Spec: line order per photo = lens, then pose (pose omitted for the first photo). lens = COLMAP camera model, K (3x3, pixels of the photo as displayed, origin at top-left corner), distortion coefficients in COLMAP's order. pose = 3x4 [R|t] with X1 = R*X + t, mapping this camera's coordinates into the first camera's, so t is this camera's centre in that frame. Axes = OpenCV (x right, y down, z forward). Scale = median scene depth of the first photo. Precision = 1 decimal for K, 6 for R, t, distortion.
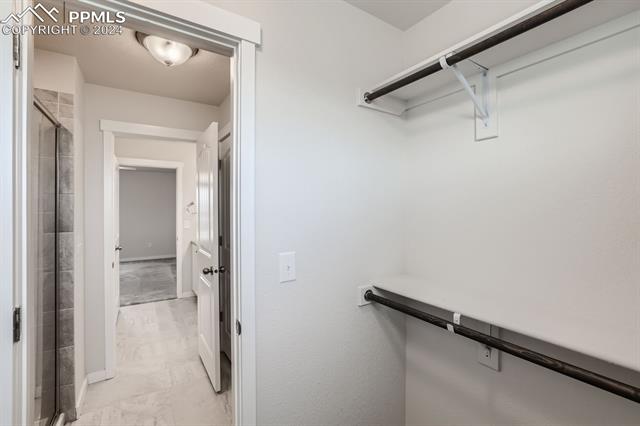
lens RADIAL K [[274.7, 0, 318.0], [0, 274.7, 211.5], [0, 0, 1]] dist [-0.020620, 0.000741]
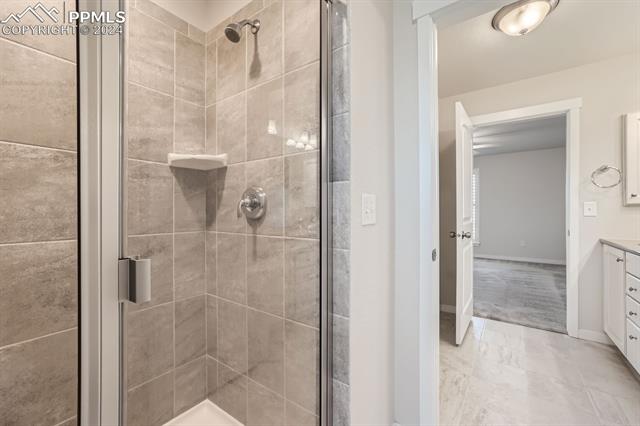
lens RADIAL K [[274.7, 0, 294.0], [0, 274.7, 209.4], [0, 0, 1]] dist [-0.020620, 0.000741]
pose [[0.308234, 0.000113, -0.951311, -0.162472], [0.001794, 0.999998, 0.000700, 0.053268], [0.951309, -0.001922, 0.308233, 0.286474]]
